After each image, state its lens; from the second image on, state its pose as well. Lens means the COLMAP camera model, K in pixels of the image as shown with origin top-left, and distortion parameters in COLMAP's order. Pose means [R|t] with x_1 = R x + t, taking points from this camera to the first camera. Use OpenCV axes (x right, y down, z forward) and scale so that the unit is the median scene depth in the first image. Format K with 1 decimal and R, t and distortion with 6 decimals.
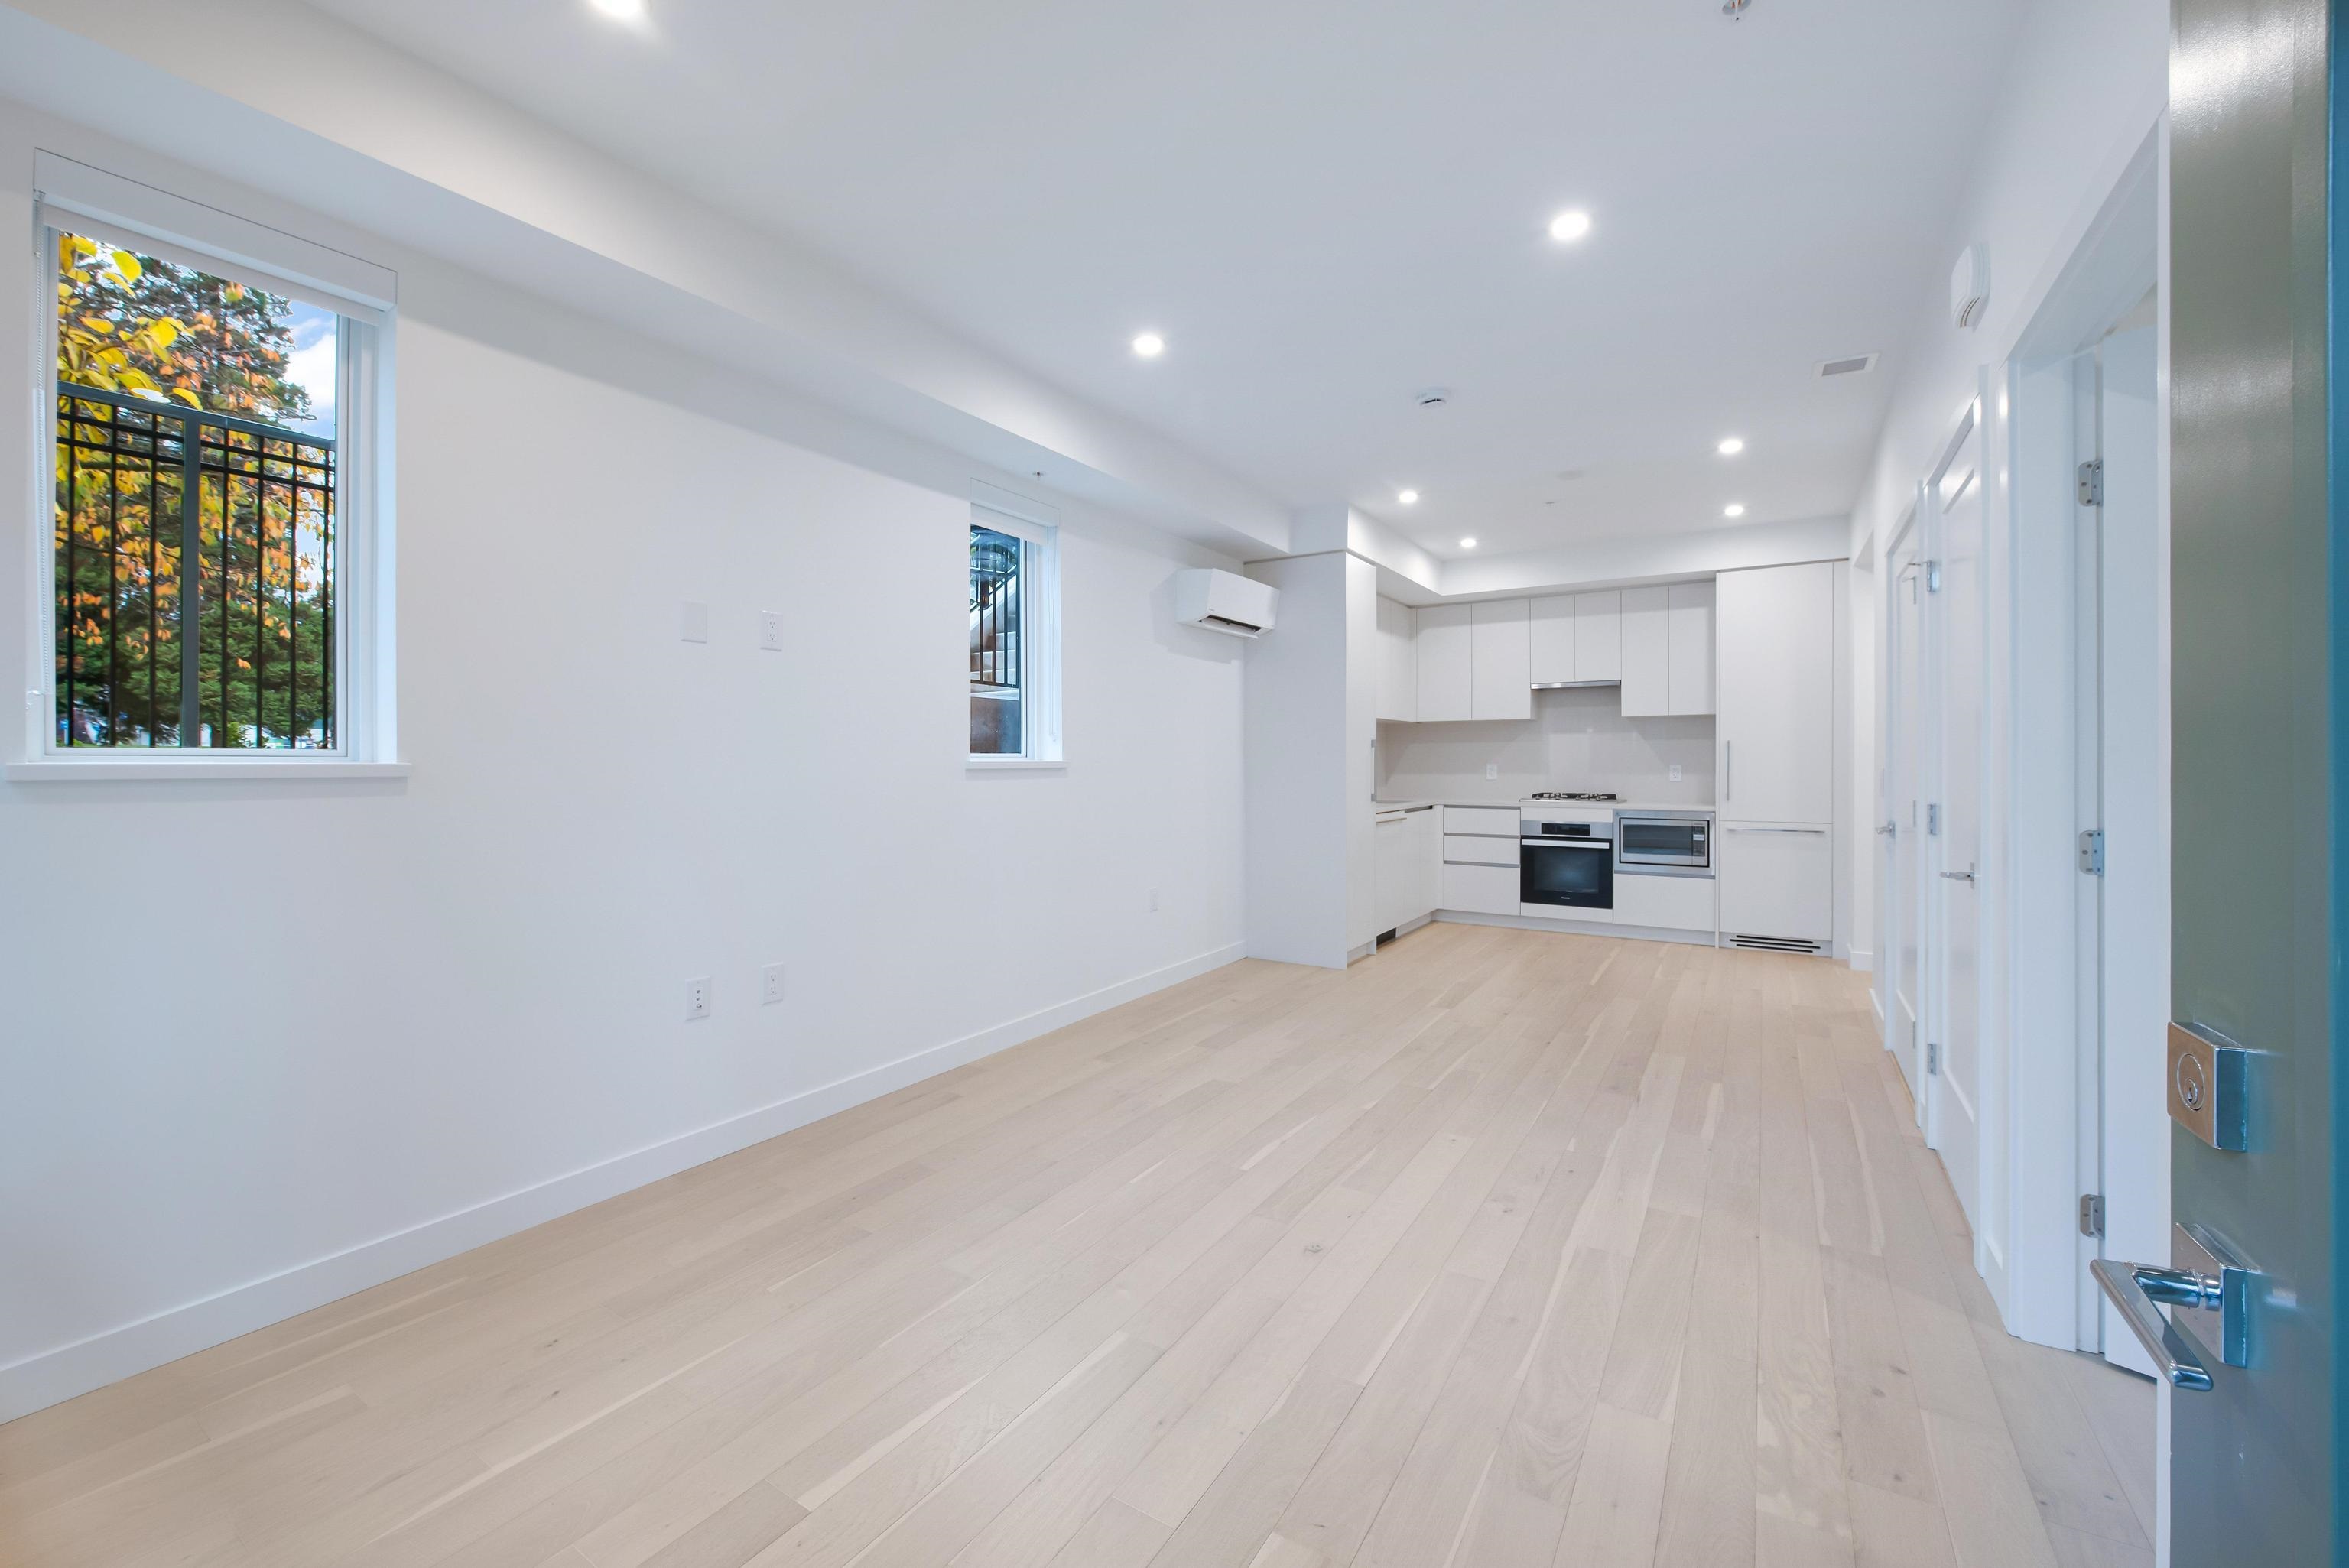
lens RADIAL K [[874.0, 0, 1188.4], [0, 874.0, 760.5], [0, 0, 1]] dist [-0.000454, -0.009484]
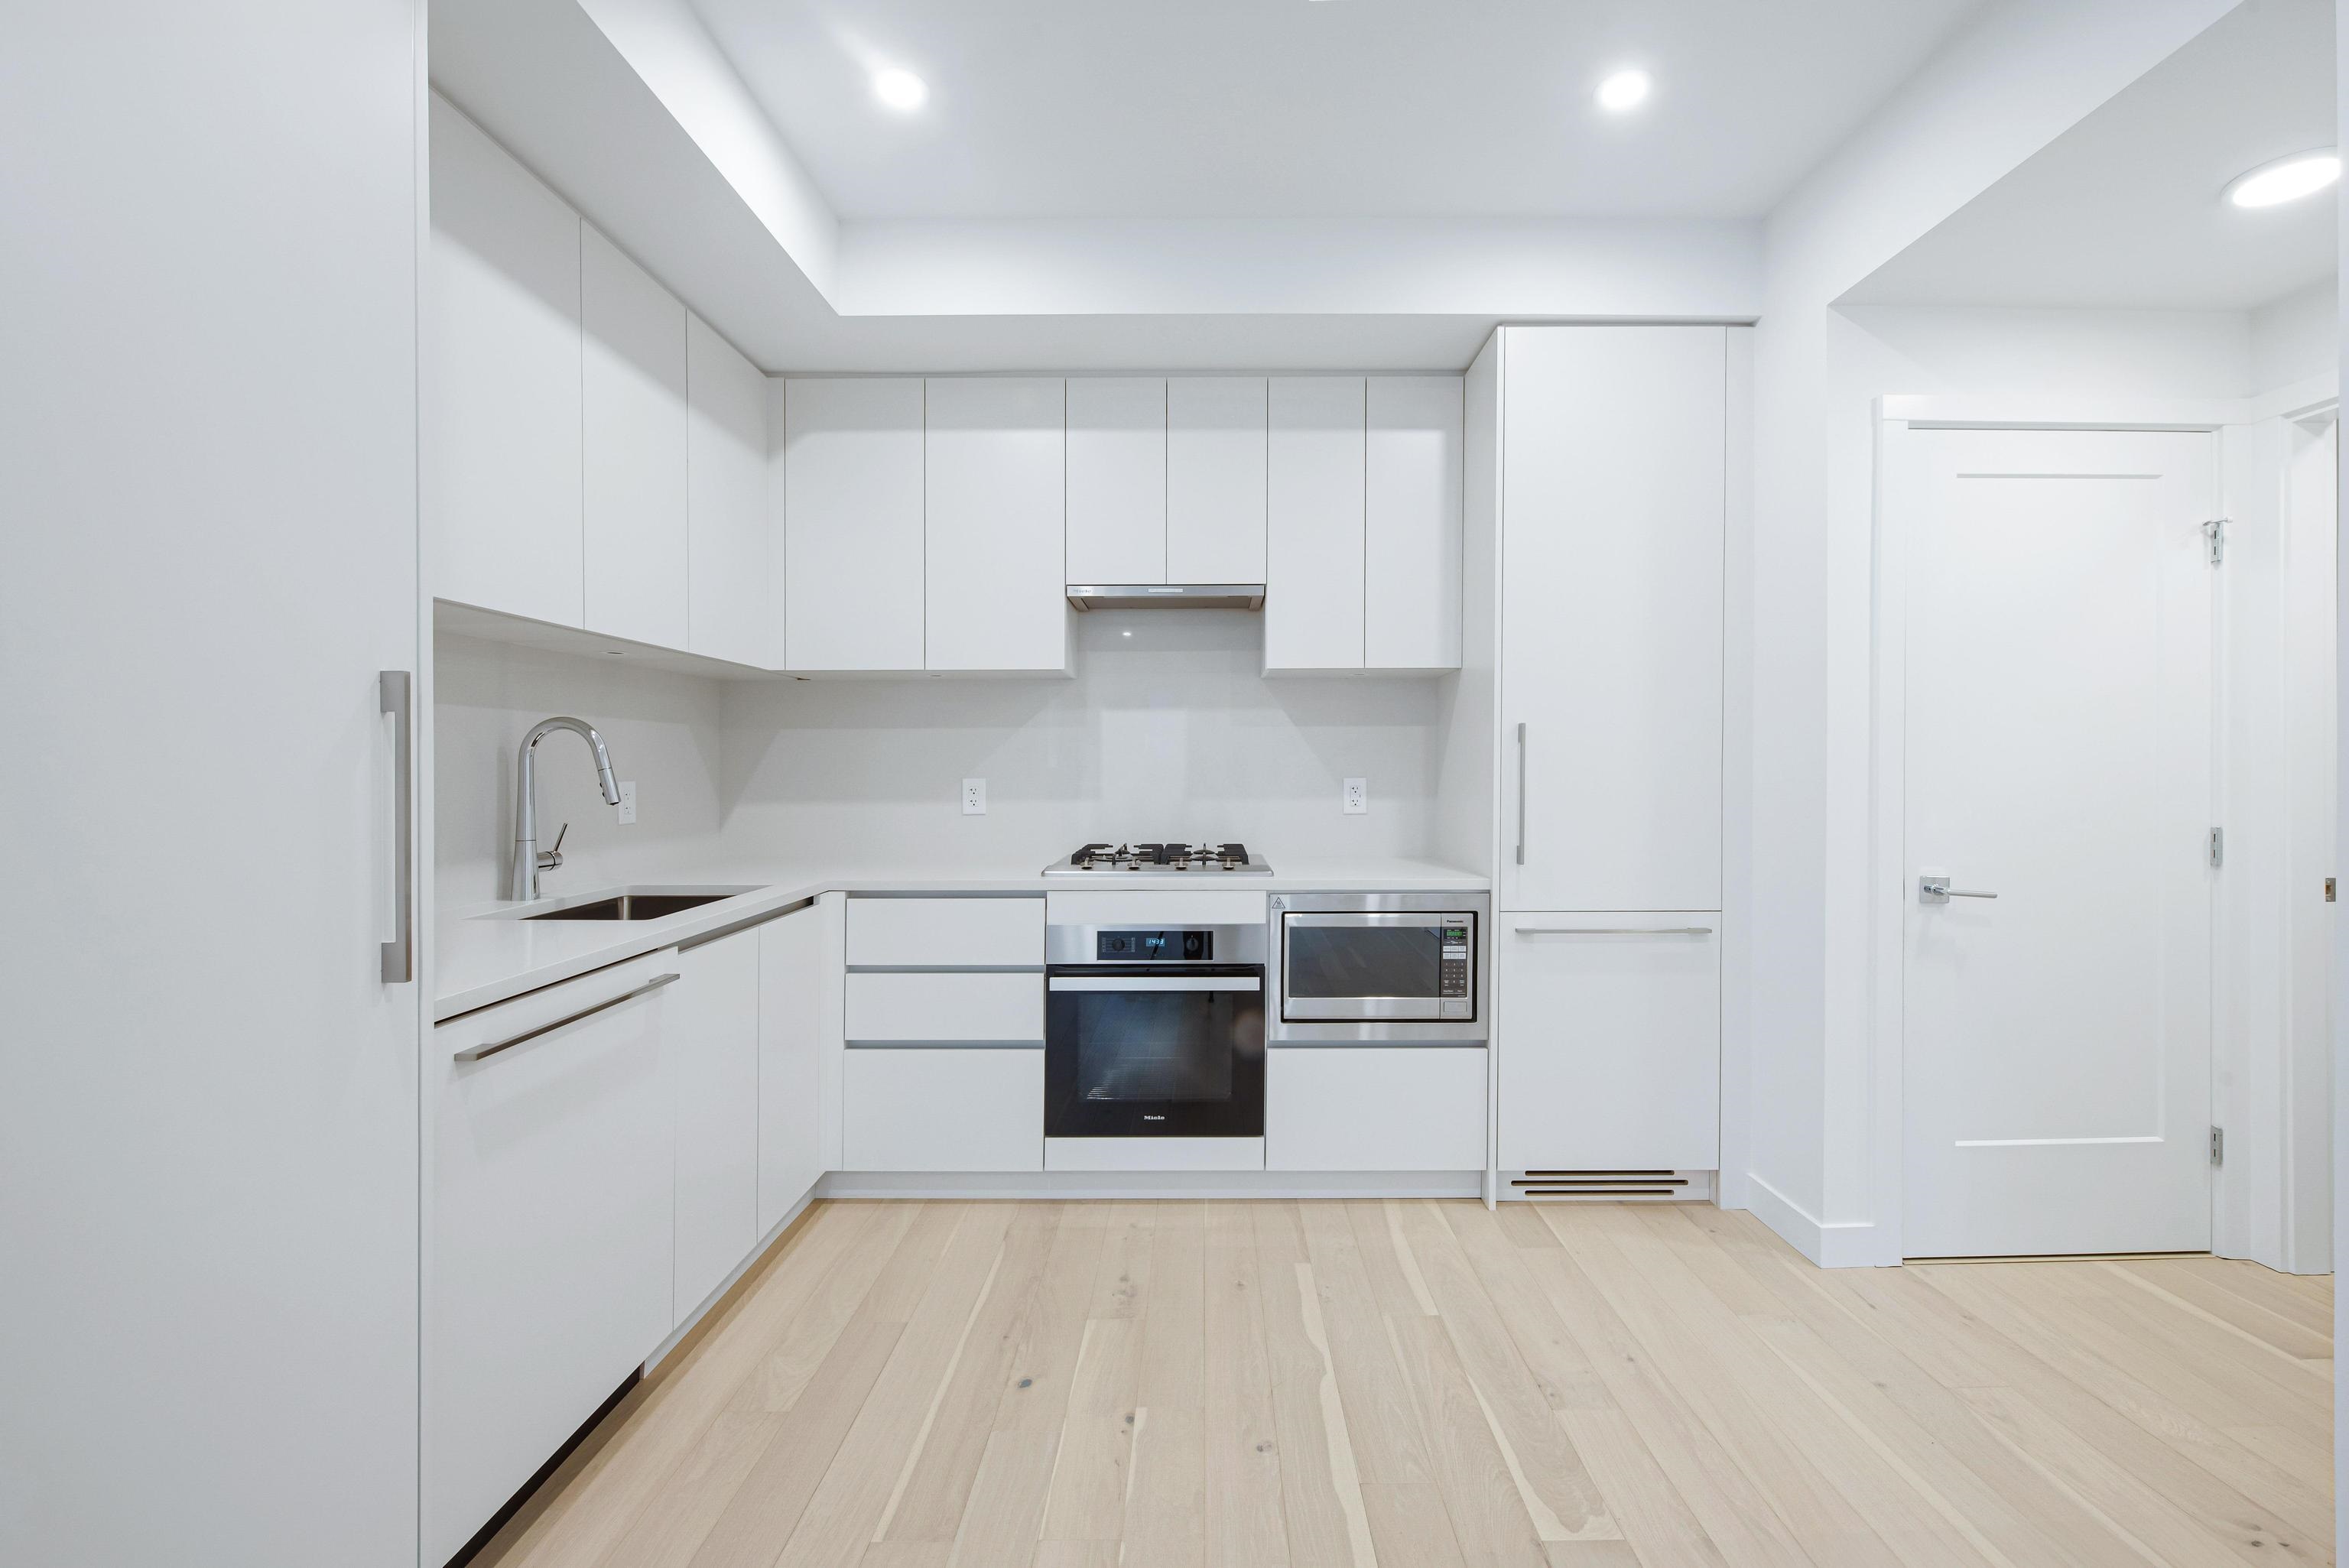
lens RADIAL K [[984.9, 0, 1254.2], [0, 984.9, 781.8], [0, 0, 1]] dist [-0.004374, -0.000339]
pose [[0.822768, -0.006385, 0.568342, 0.253181], [-0.001115, 0.999917, 0.012849, -0.000689], [-0.568376, -0.011205, 0.822692, 0.715091]]
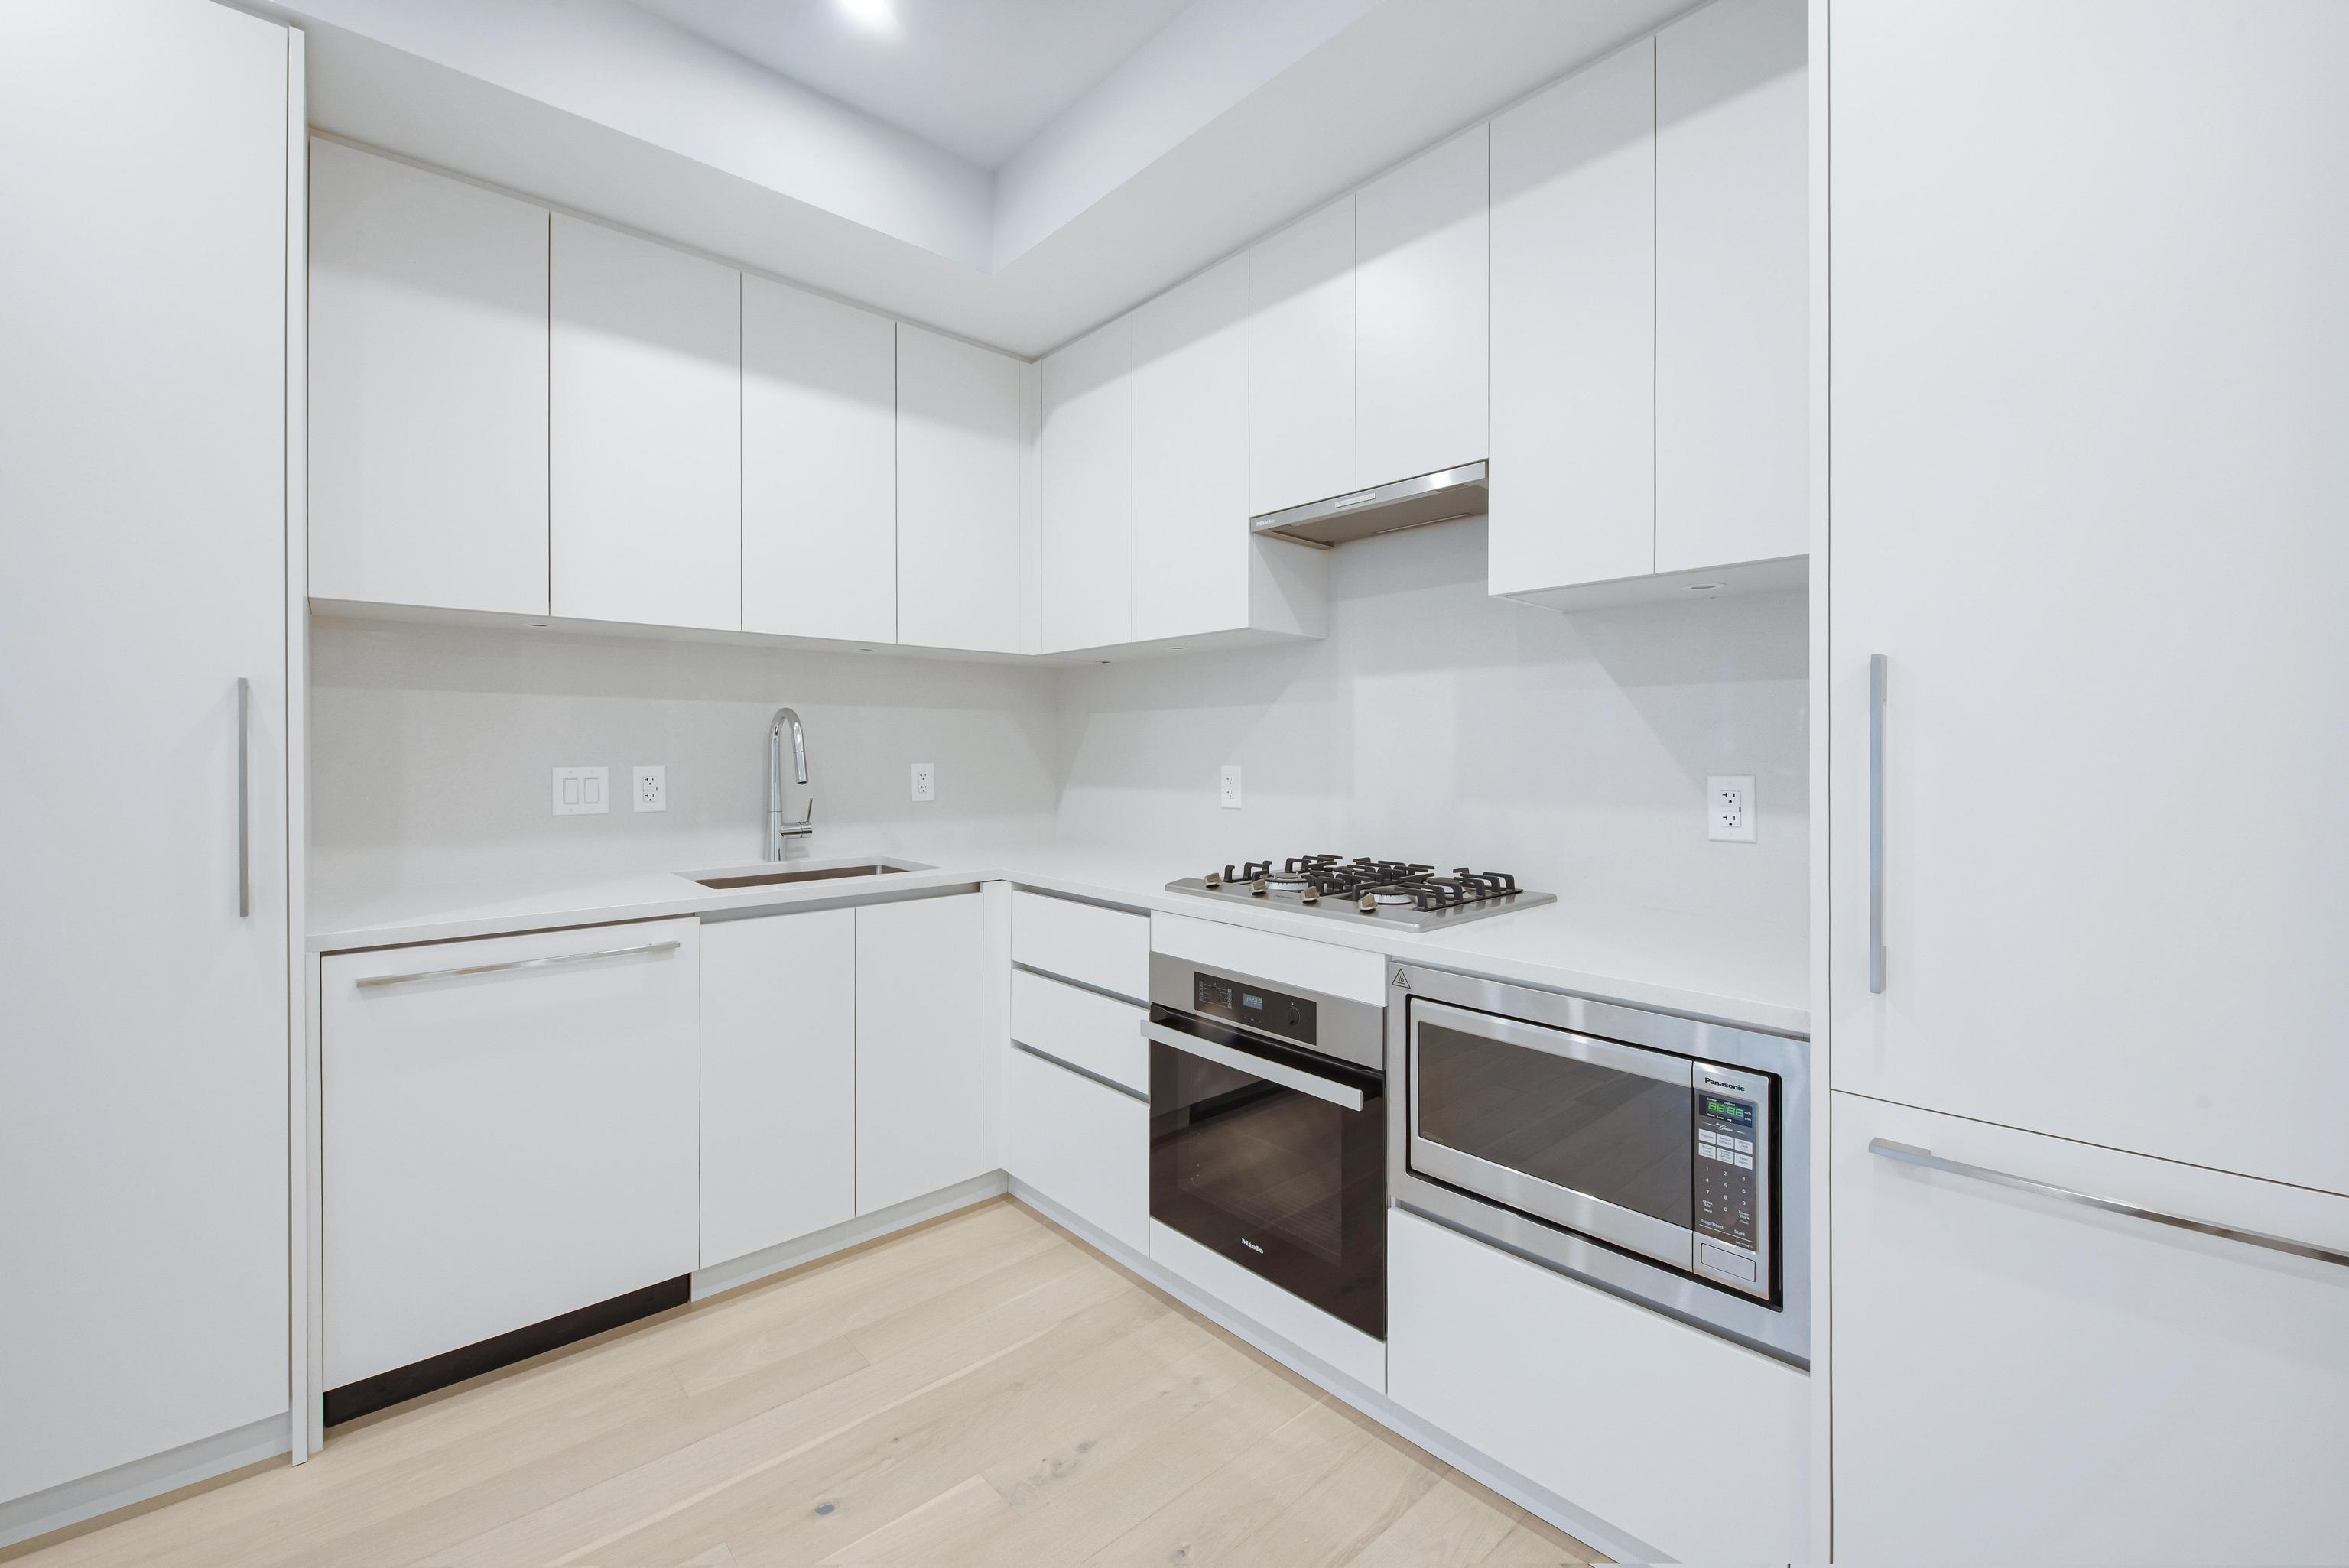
lens RADIAL K [[974.5, 0, 1090.3], [0, 974.5, 775.1], [0, 0, 1]] dist [-0.000278, -0.015349]
pose [[0.962495, 0.013941, -0.270941, 0.545212], [-0.007065, 0.999628, 0.026336, -0.002911], [0.271207, -0.023434, 0.962236, 0.806717]]
